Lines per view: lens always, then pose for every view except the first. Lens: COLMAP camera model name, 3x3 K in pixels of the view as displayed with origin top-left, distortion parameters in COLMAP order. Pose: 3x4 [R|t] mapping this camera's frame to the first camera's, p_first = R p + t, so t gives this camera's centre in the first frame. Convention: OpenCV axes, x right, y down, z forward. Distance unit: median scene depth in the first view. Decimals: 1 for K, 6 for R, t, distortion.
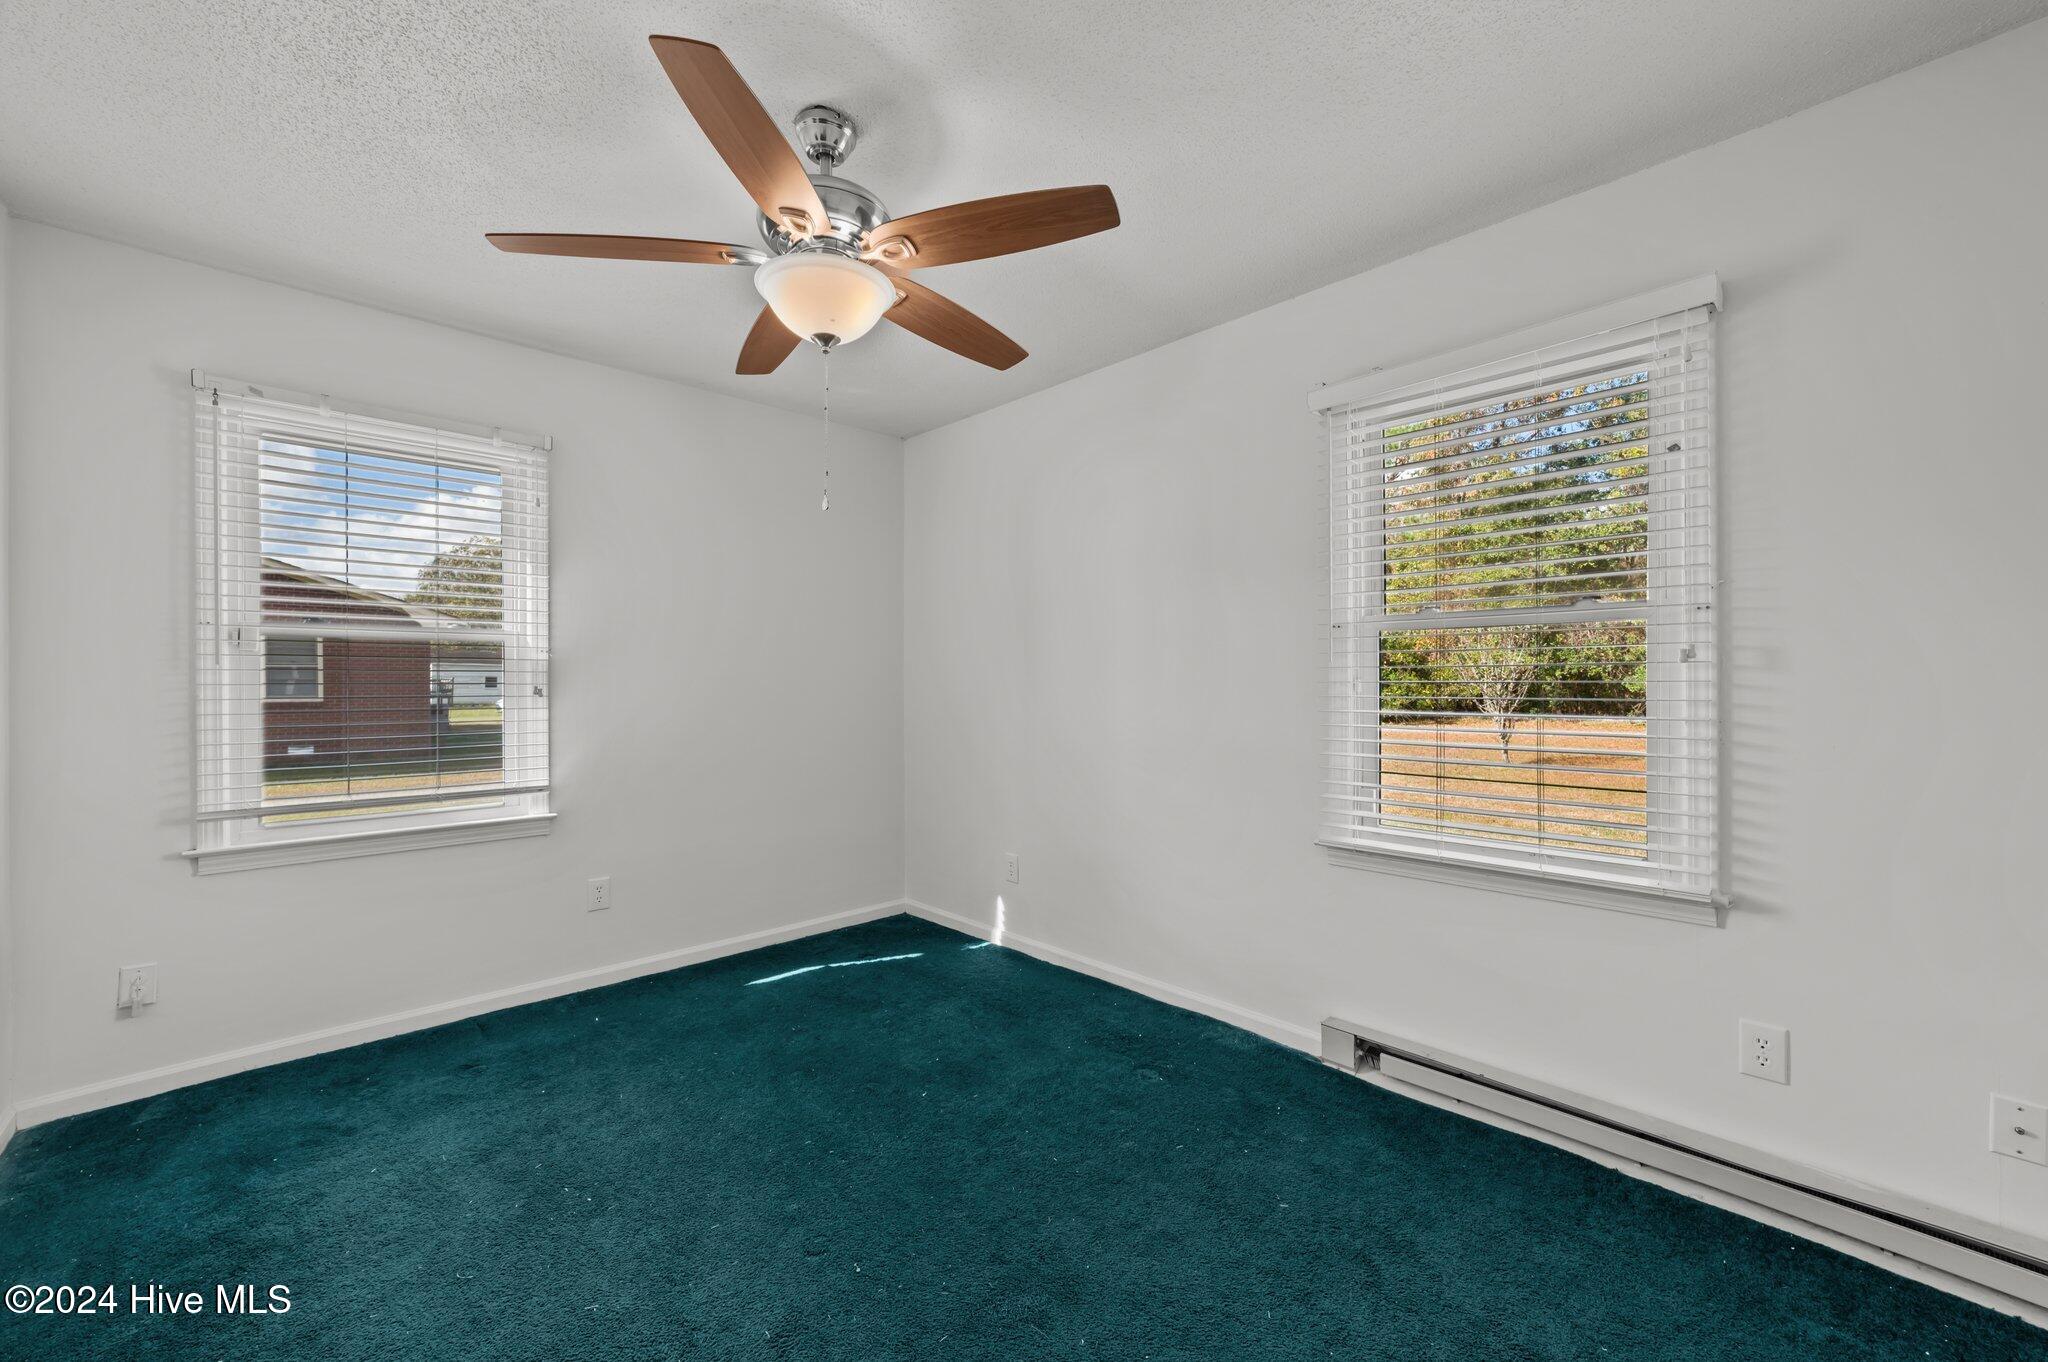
lens RADIAL K [[796.7, 0, 1031.6], [0, 796.7, 680.9], [0, 0, 1]] dist [-0.037347, 0.012811]
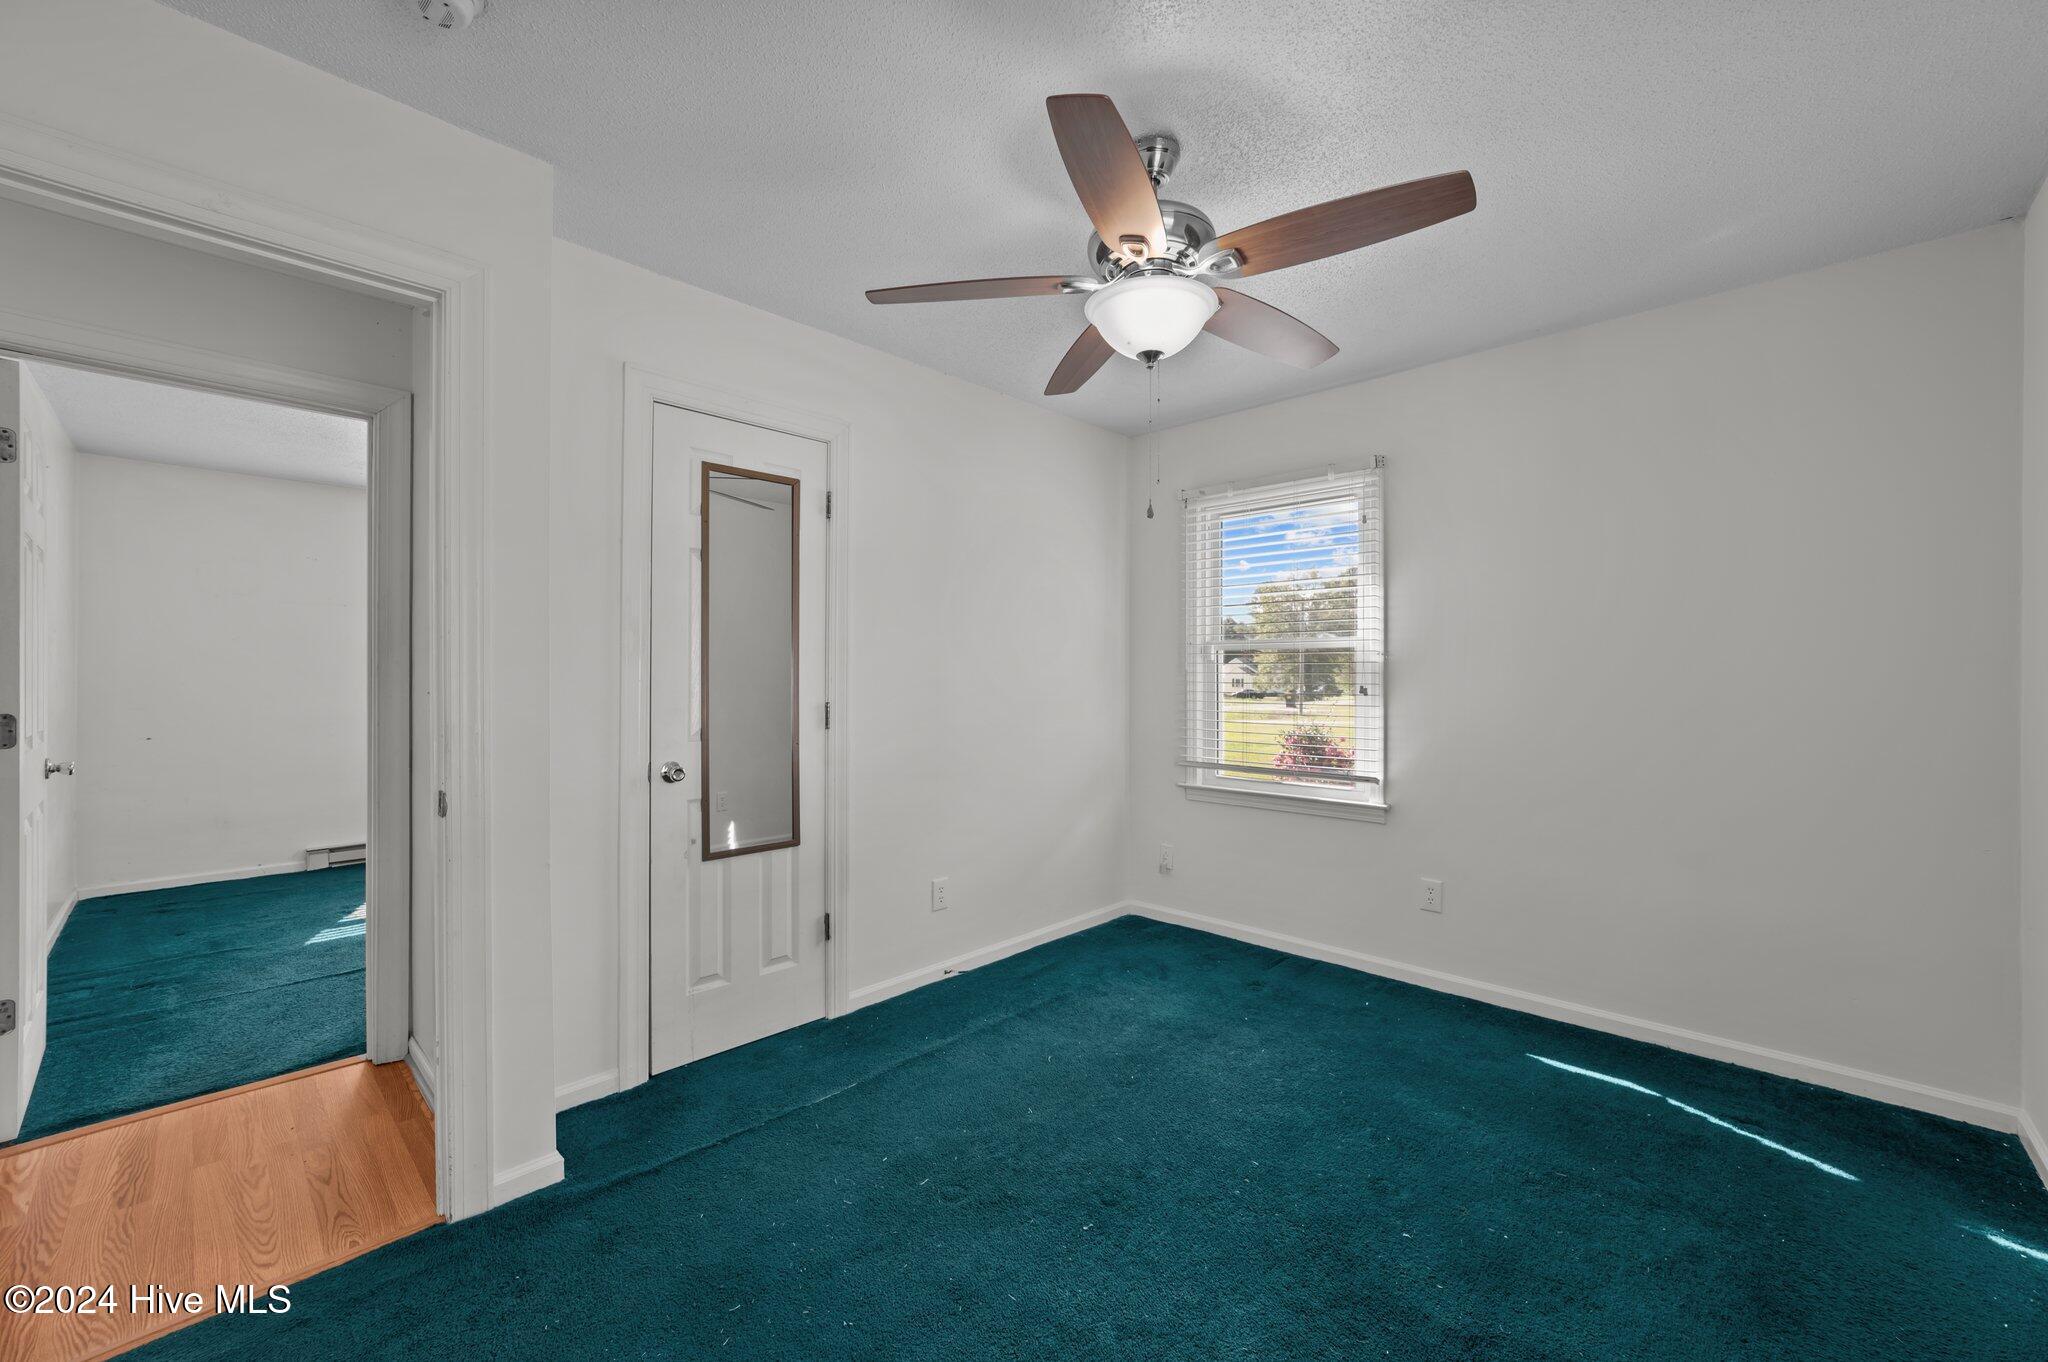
lens RADIAL K [[794.6, 0, 1013.2], [0, 794.6, 681.1], [0, 0, 1]] dist [-0.001416, 0.000220]
pose [[0.035325, 0.006988, -0.999351, 0.462082], [-0.004529, 0.999966, 0.006832, -0.005559], [0.999366, 0.004285, 0.035355, 0.459287]]
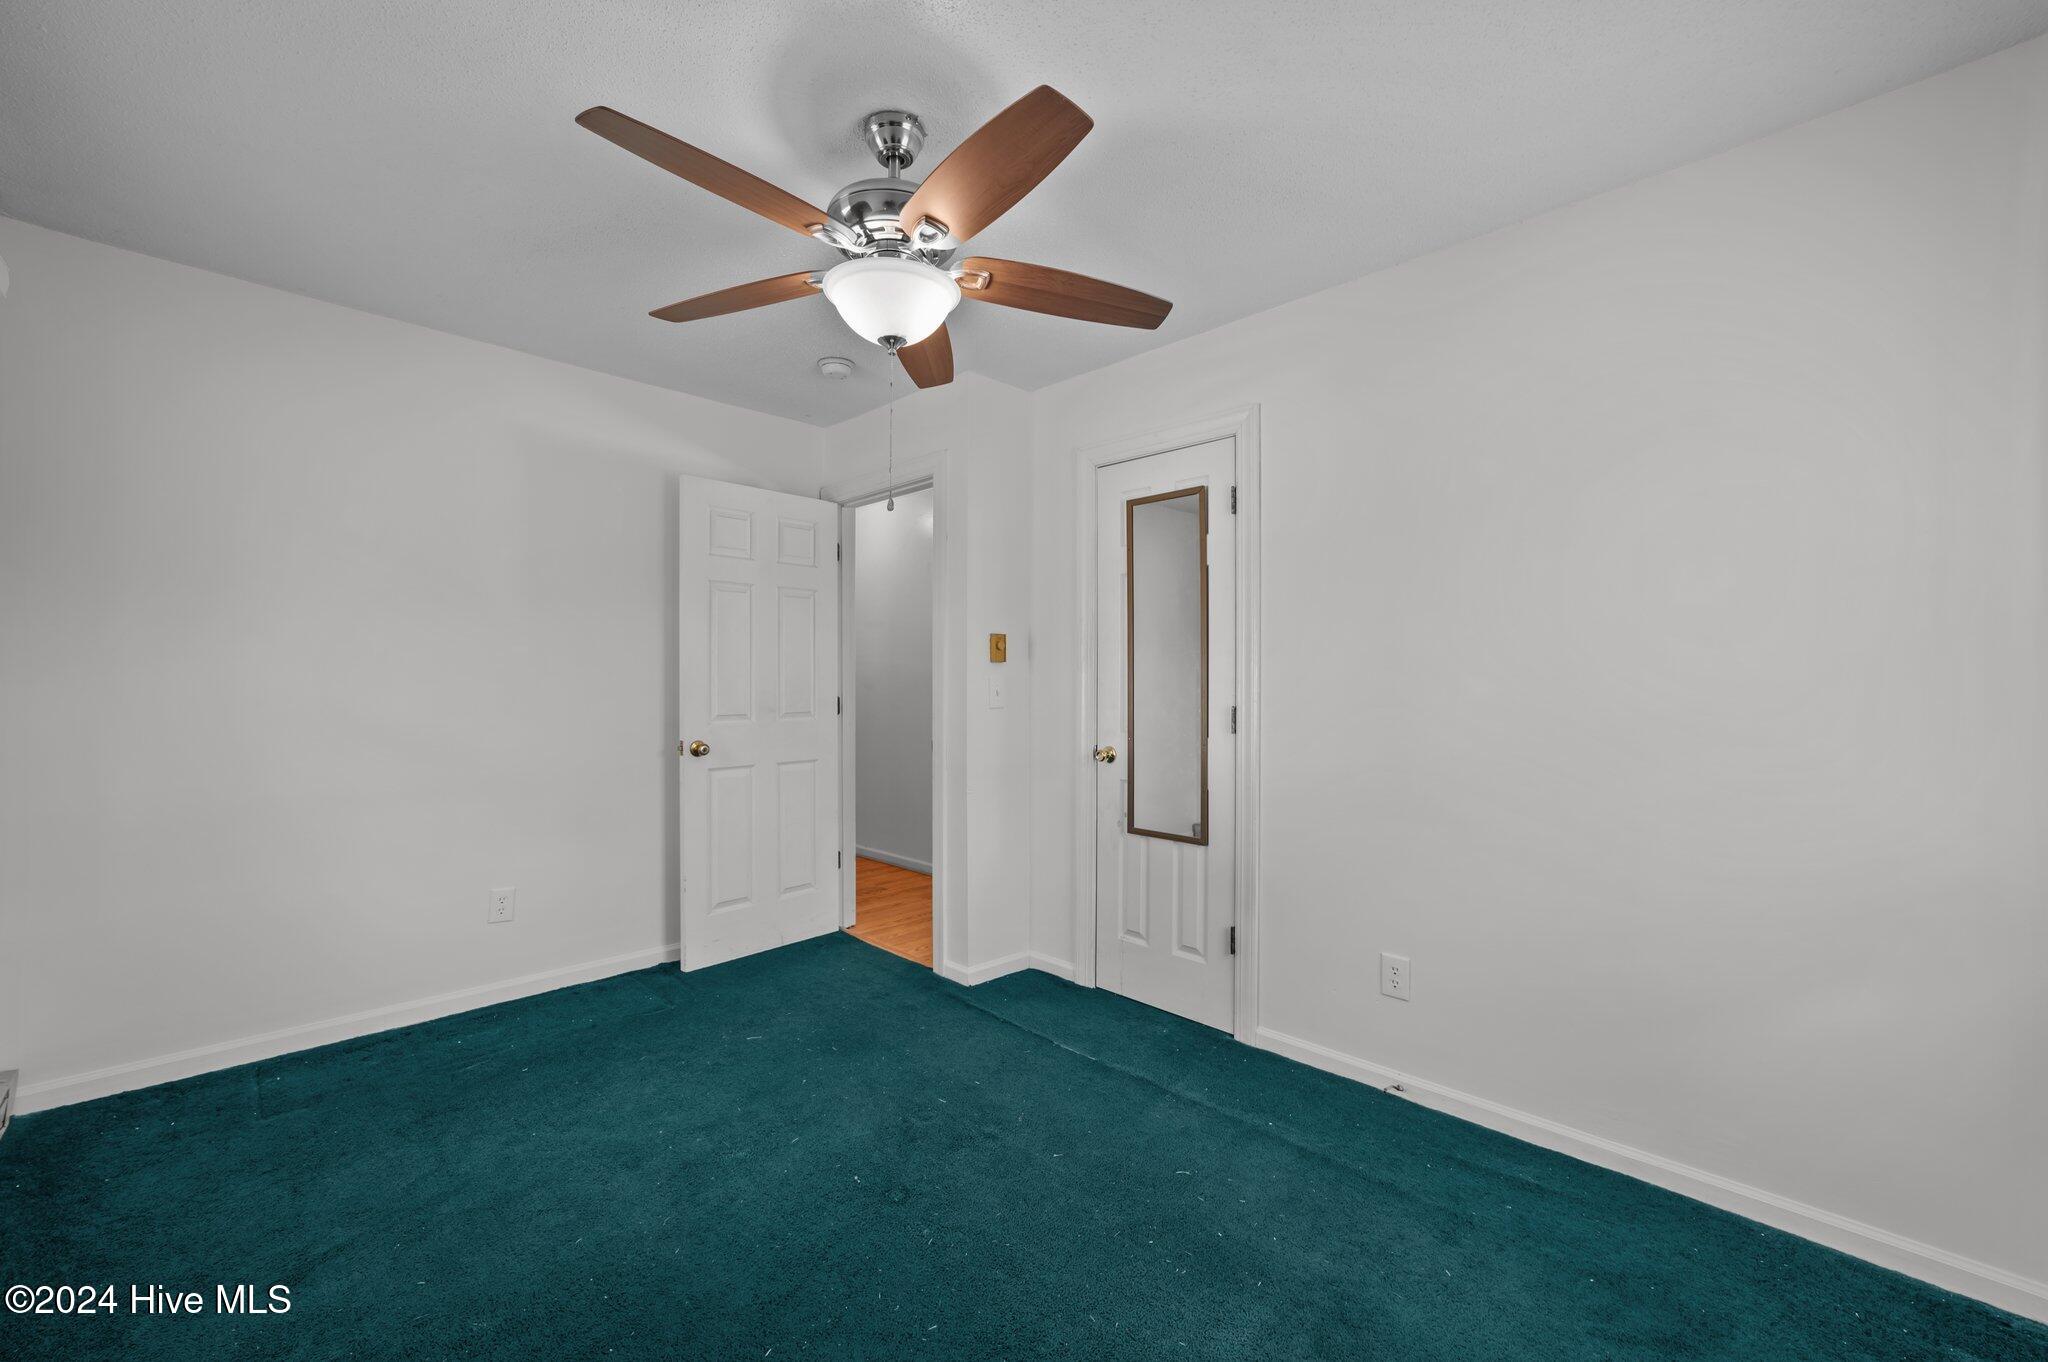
lens RADIAL K [[821.1, 0, 1022.1], [0, 821.1, 663.4], [0, 0, 1]] dist [-0.002696, 0.000077]
pose [[-0.999425, -0.000414, -0.033913, -0.237150], [0.000034, 0.999913, -0.013207, -0.008521], [0.033915, -0.013200, -0.999338, 1.222680]]
